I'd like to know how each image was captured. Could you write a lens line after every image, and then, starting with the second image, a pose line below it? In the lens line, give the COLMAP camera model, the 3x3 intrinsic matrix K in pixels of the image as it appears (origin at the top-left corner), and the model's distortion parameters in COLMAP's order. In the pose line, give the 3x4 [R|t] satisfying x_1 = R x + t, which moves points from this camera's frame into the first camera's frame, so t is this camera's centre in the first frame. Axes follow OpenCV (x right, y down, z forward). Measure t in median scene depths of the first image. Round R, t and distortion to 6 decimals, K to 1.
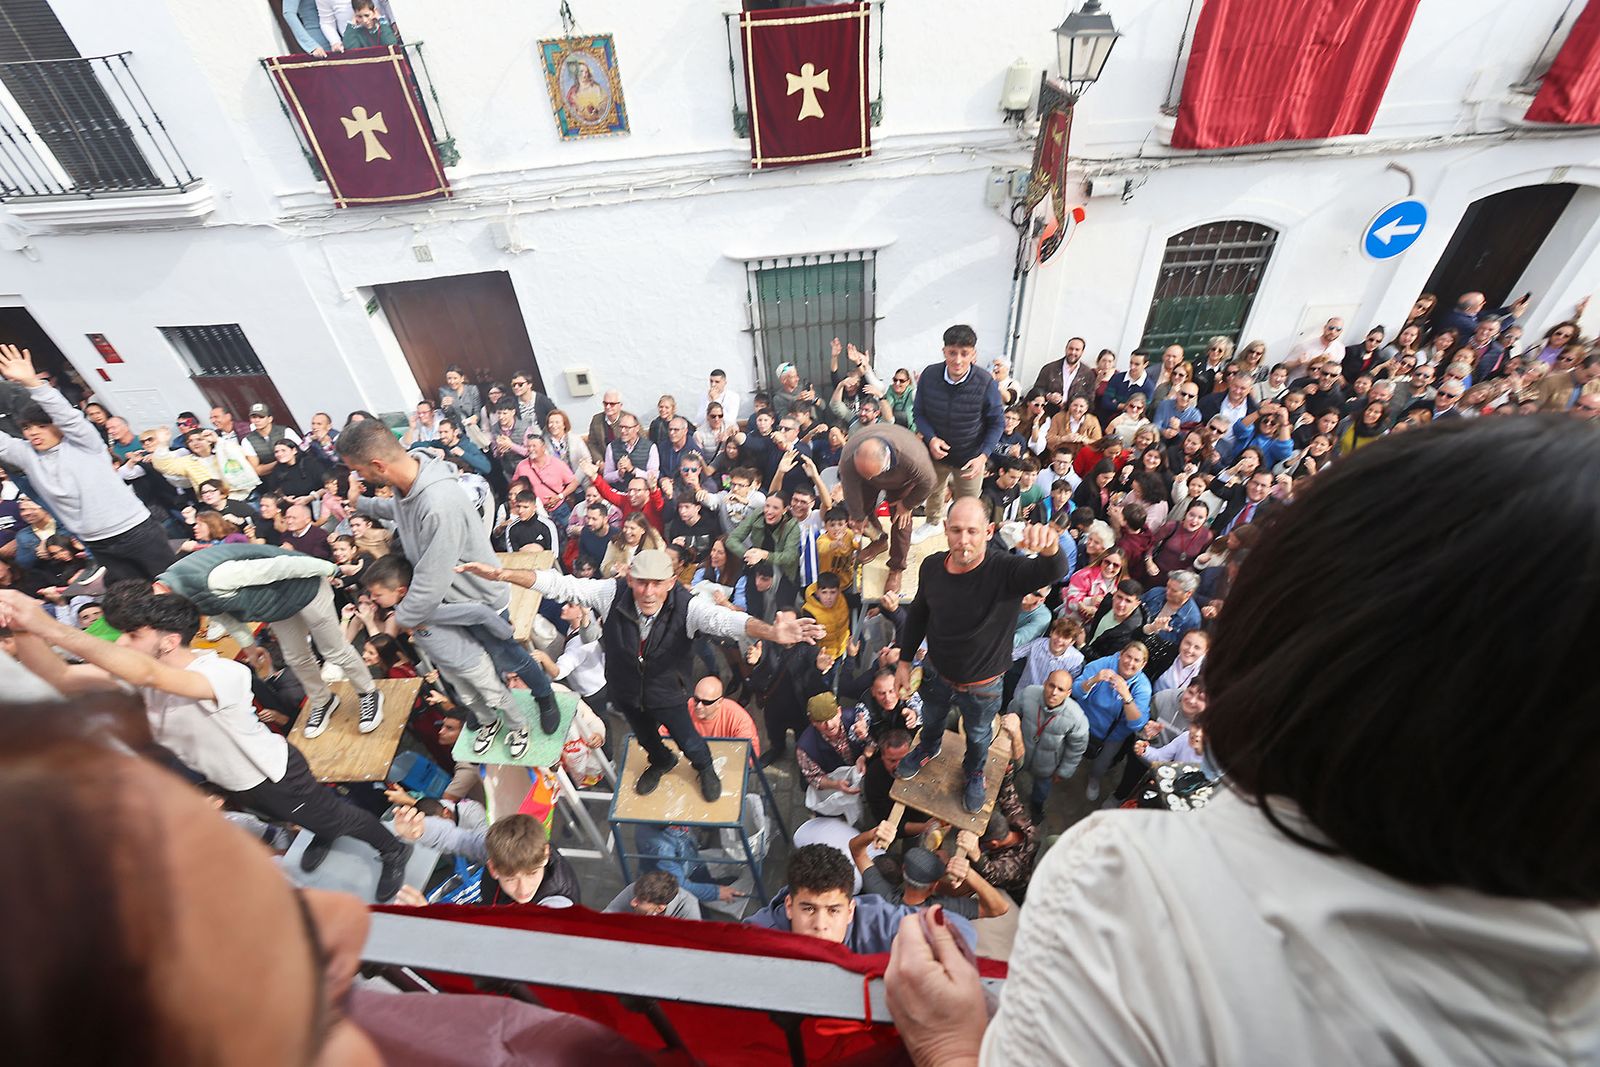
lens RADIAL K [[732.7, 0, 794.1], [0, 732.7, 525.0], [0, 0, 1]] dist [-0.060380, 0.026126]
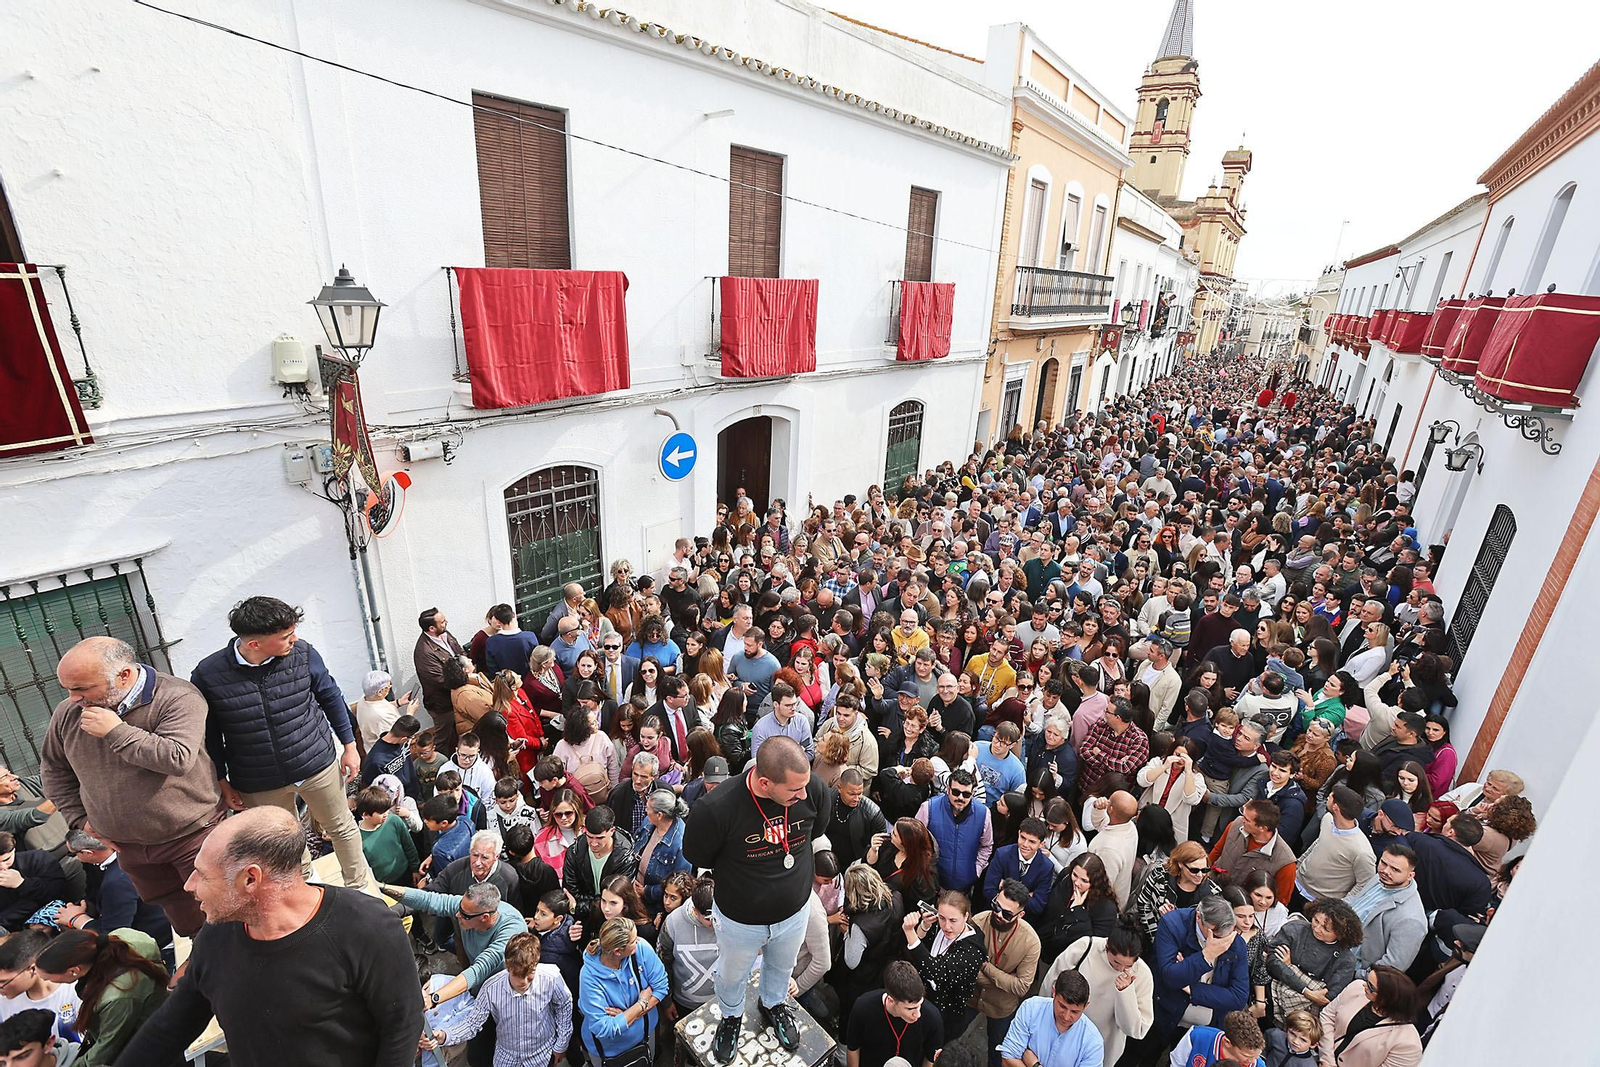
lens RADIAL K [[726.3, 0, 795.7], [0, 726.3, 532.9], [0, 0, 1]] dist [-0.056417, 0.020005]
pose [[0.682635, -0.168472, 0.711075, 0.070147], [0.419745, 0.886924, -0.192822, 0.031259], [-0.598184, 0.430097, 0.676160, 0.087204]]
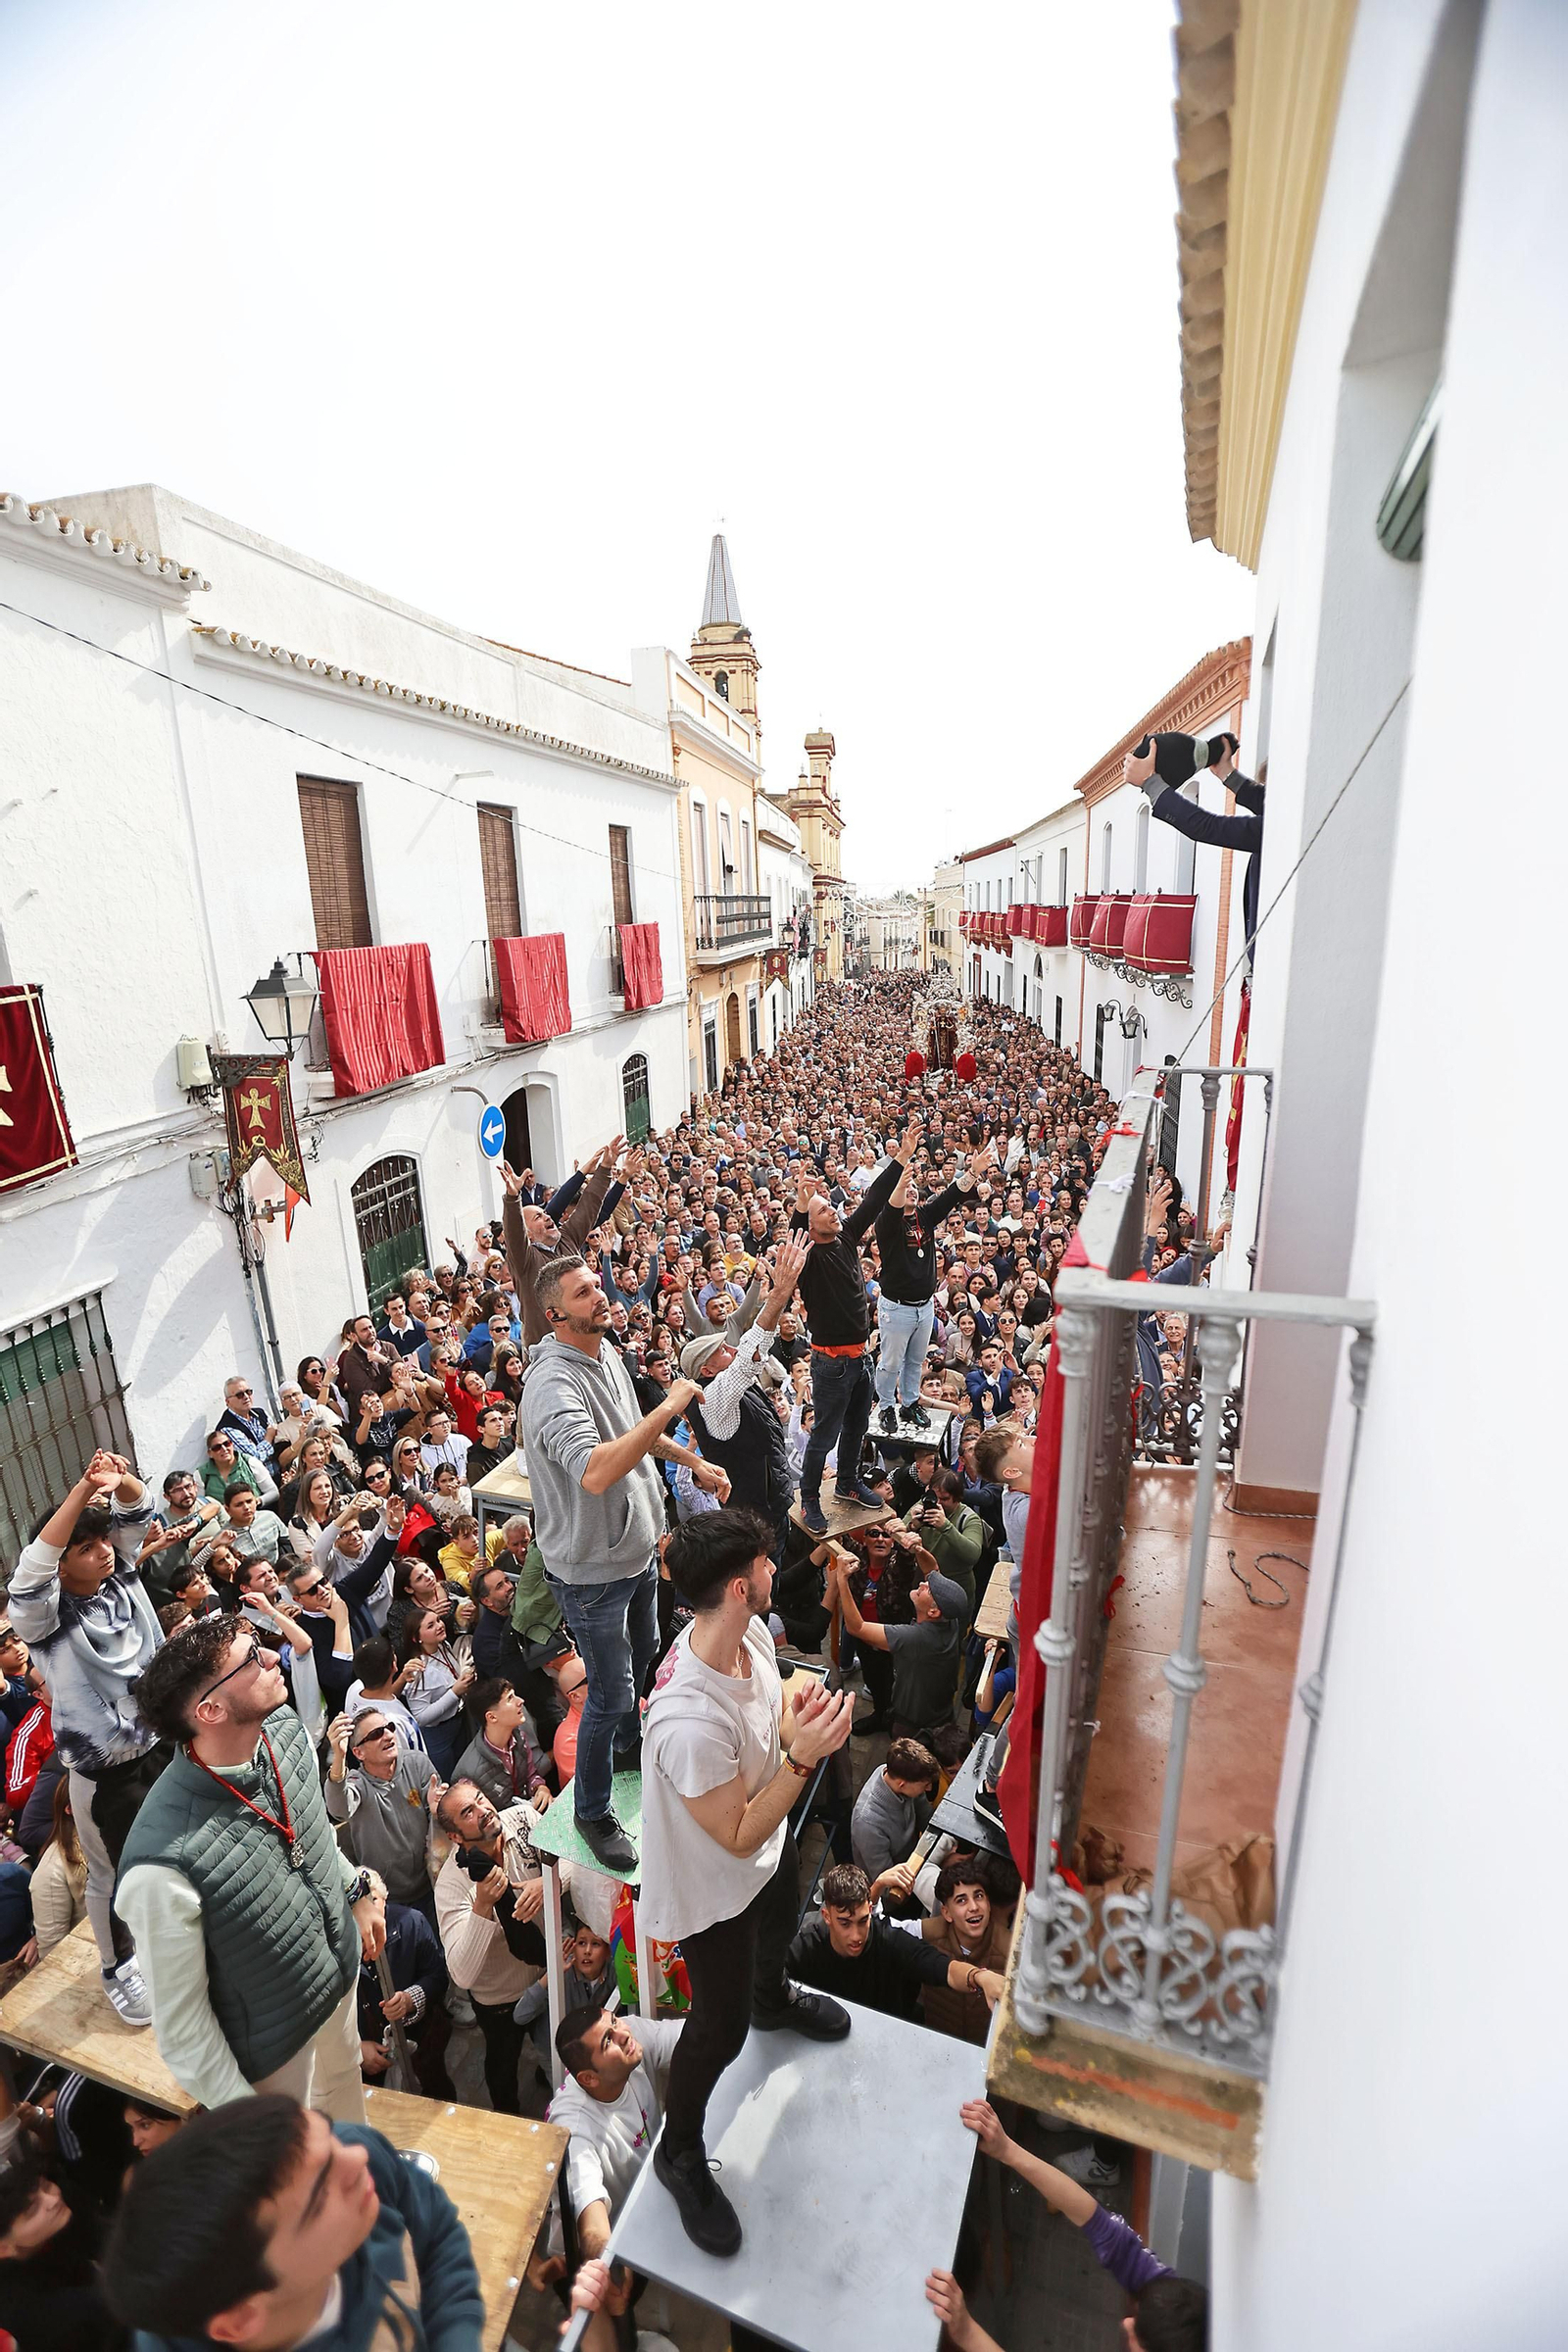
lens RADIAL K [[1077.1, 0, 775.8], [0, 1077.1, 1190.7], [0, 0, 1]] dist [-0.060380, 0.026126]
pose [[0.269934, -0.207102, 0.940343, -0.700421], [0.647393, 0.761943, -0.018030, -0.017355], [-0.712753, 0.613638, 0.339751, 0.153132]]
